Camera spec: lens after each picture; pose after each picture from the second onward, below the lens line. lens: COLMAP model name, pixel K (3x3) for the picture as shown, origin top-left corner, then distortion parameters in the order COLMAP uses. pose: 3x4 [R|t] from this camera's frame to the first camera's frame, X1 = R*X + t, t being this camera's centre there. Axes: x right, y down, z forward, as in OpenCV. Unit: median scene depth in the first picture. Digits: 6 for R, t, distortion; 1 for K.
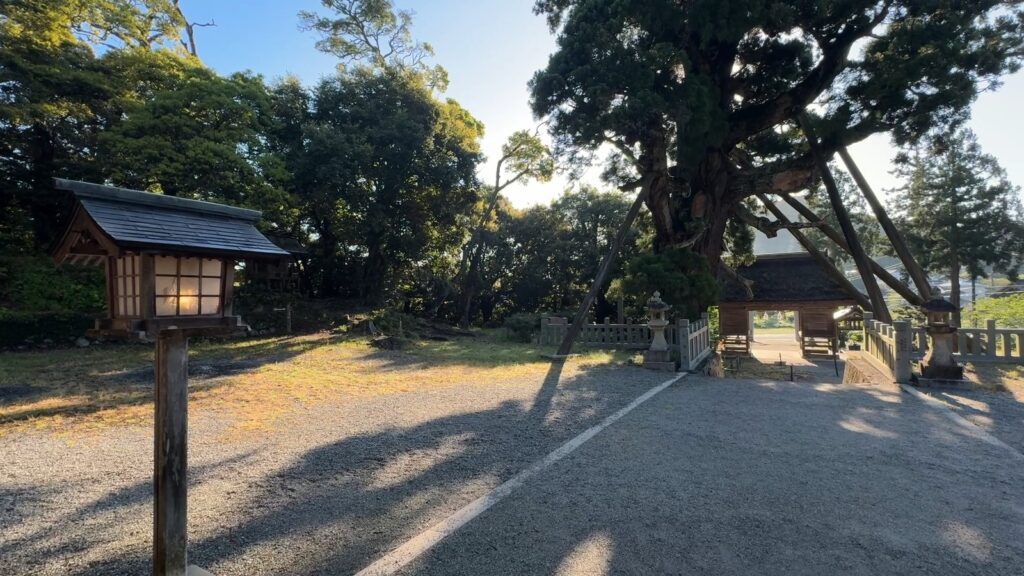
lens RADIAL K [[482.1, 0, 498.1], [0, 482.1, 285.1], [0, 0, 1]] dist [0.003191, 0.001284]
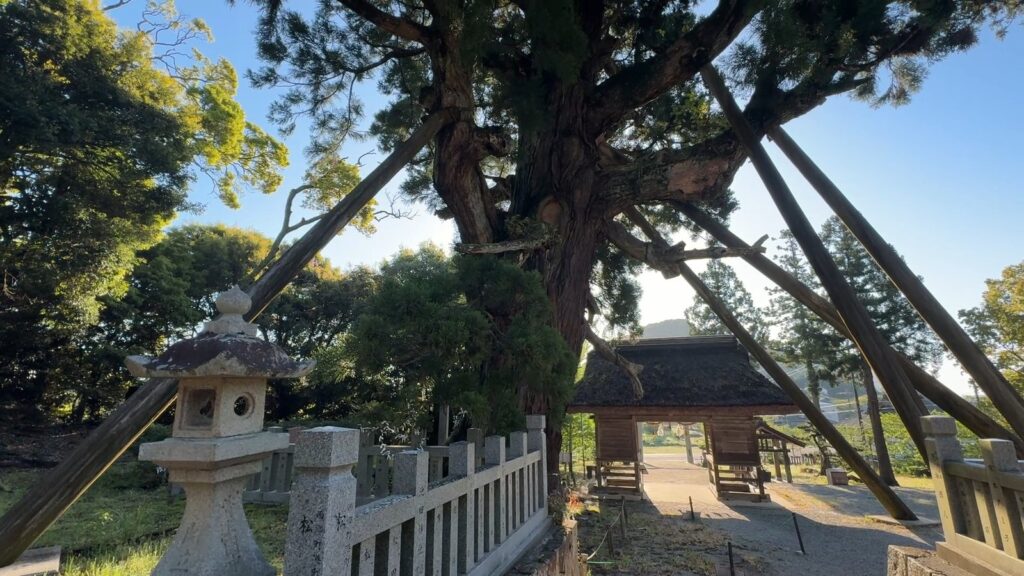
lens RADIAL K [[482.1, 0, 498.1], [0, 482.1, 285.1], [0, 0, 1]] dist [0.003191, 0.001284]
pose [[0.977866, 0.071828, 0.196515, 0.204138], [-0.025580, 0.973223, -0.228433, 0.028727], [-0.207661, 0.218350, 0.953520, 0.395570]]
